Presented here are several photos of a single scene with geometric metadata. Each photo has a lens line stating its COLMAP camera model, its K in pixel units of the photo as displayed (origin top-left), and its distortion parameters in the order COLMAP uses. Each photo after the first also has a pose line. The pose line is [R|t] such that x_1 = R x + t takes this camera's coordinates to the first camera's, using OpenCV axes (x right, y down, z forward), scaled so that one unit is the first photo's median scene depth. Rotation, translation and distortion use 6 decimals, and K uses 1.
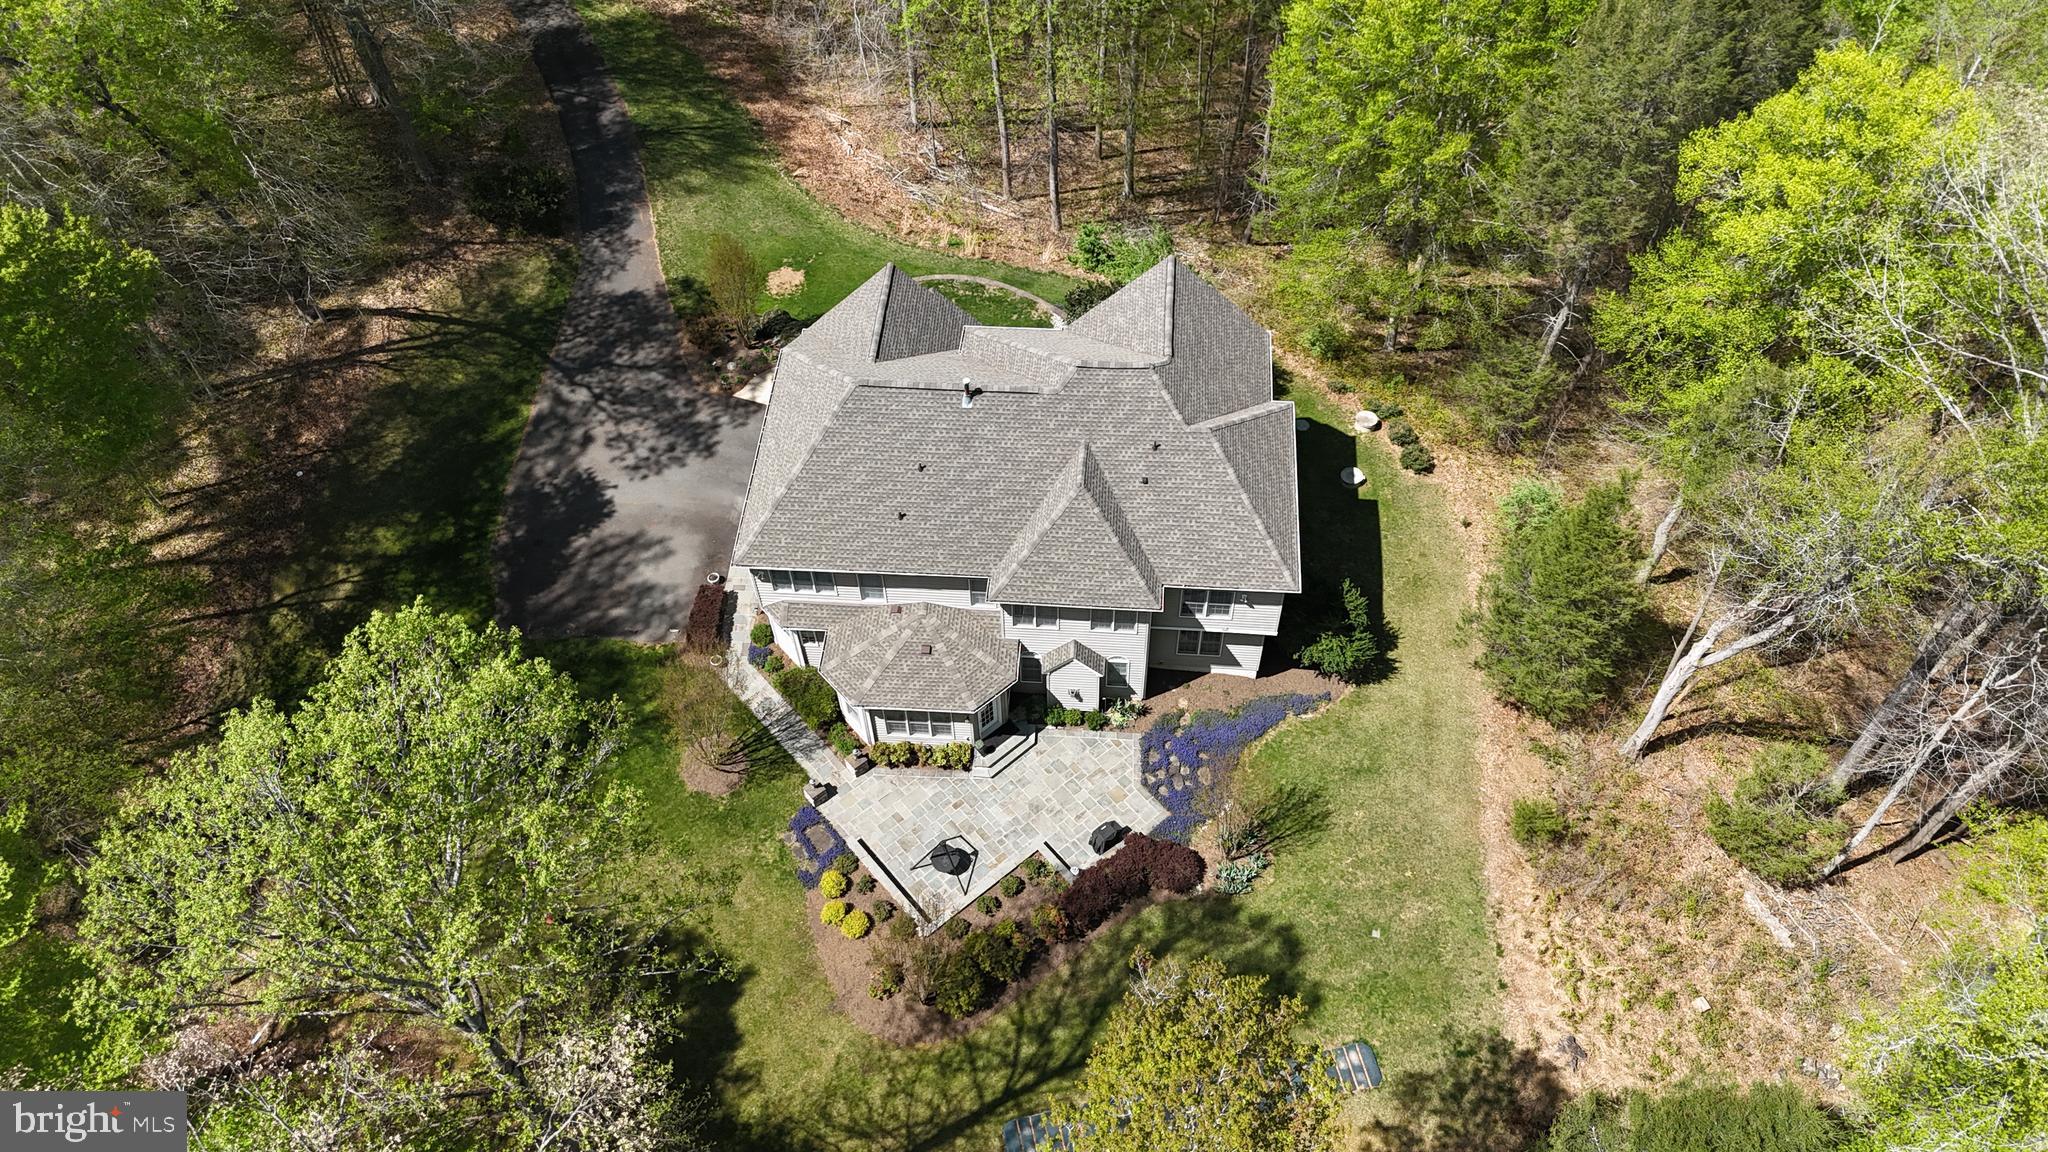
lens RADIAL K [[1510.1, 0, 1024.0], [0, 1510.1, 576.0], [0, 0, 1]] dist [0.080027, -0.085202]
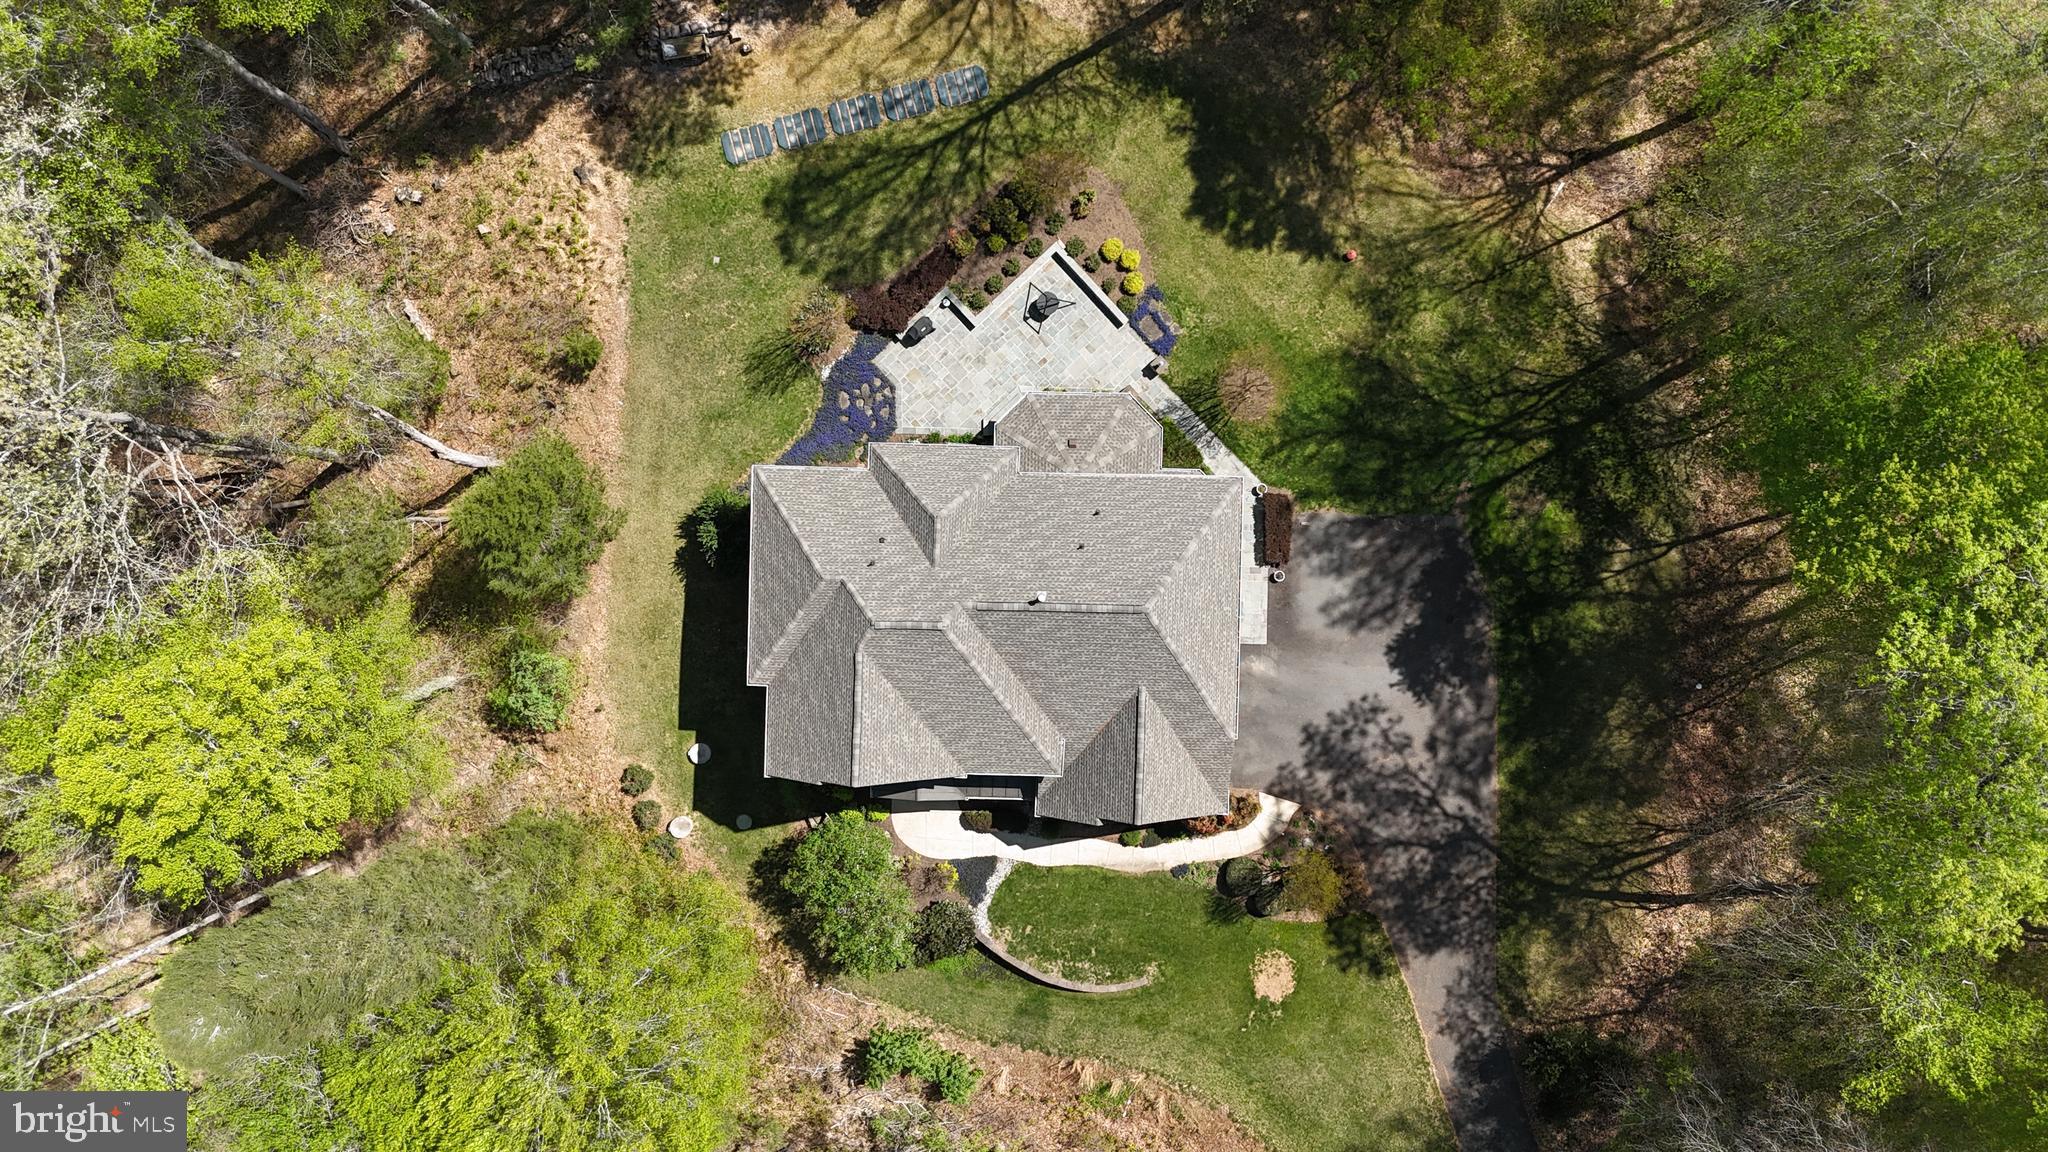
lens RADIAL K [[1489.2, 0, 1024.9], [0, 1489.2, 582.5], [0, 0, 1]] dist [0.082115, -0.029284]
pose [[-0.998483, 0.049448, 0.024238, -0.044402], [-0.025583, -0.806260, 0.591008, -0.639007], [0.048766, 0.589491, 0.806302, 0.107163]]
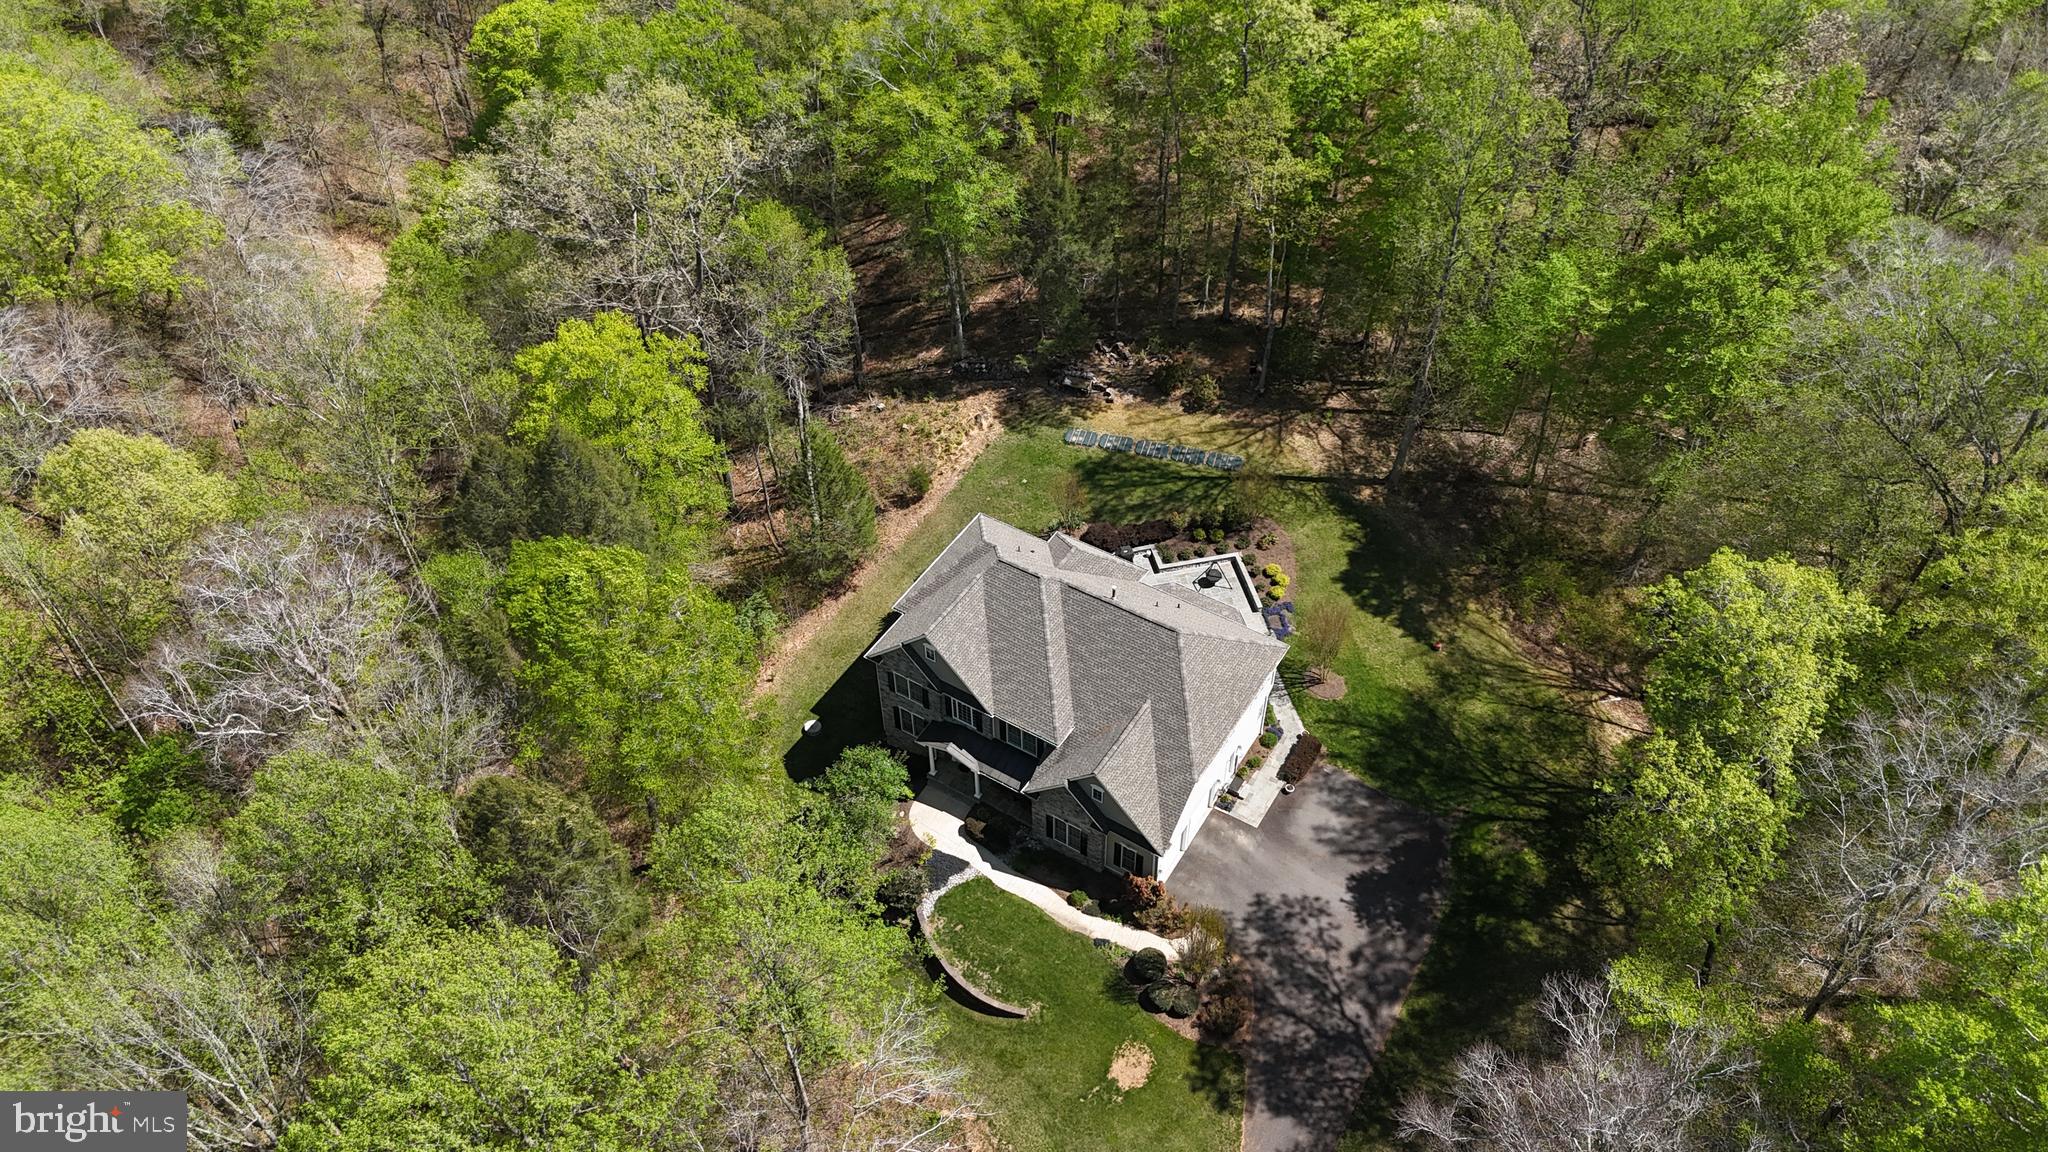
lens RADIAL K [[1510.1, 0, 1024.0], [0, 1510.1, 576.0], [0, 0, 1]] dist [0.080027, -0.085202]
pose [[-0.883338, -0.311473, 0.350283, -0.406486], [0.397406, -0.101379, 0.912026, -1.294608], [-0.248560, 0.944832, 0.213333, 0.584505]]
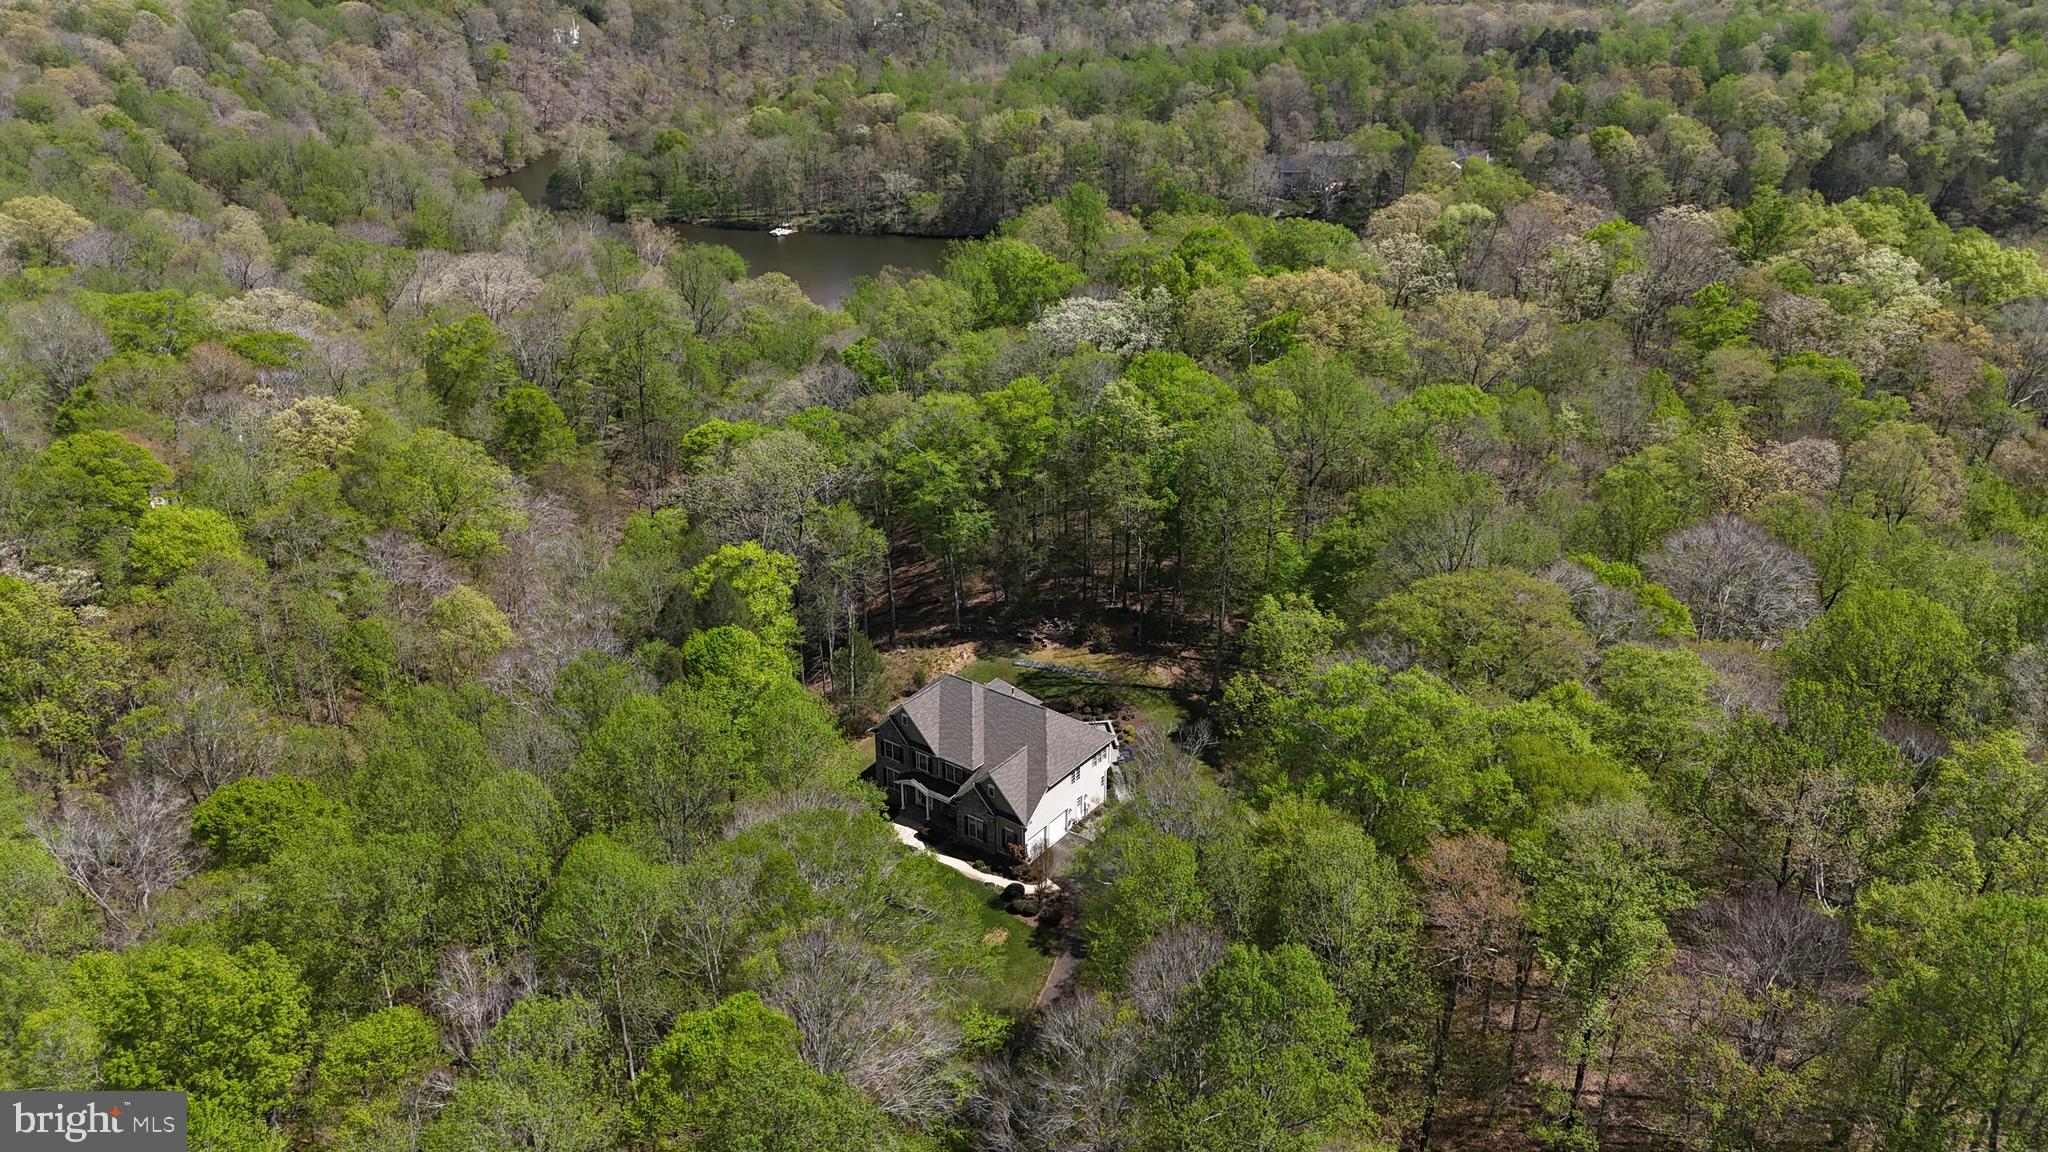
lens RADIAL K [[1484.7, 0, 1019.2], [0, 1484.7, 573.5], [0, 0, 1]] dist [0.154431, -0.083084]
pose [[-0.843251, -0.198280, 0.499613, -1.100328], [0.448328, 0.253316, 0.857224, -2.023323], [-0.296530, 0.946845, -0.124714, 0.956608]]
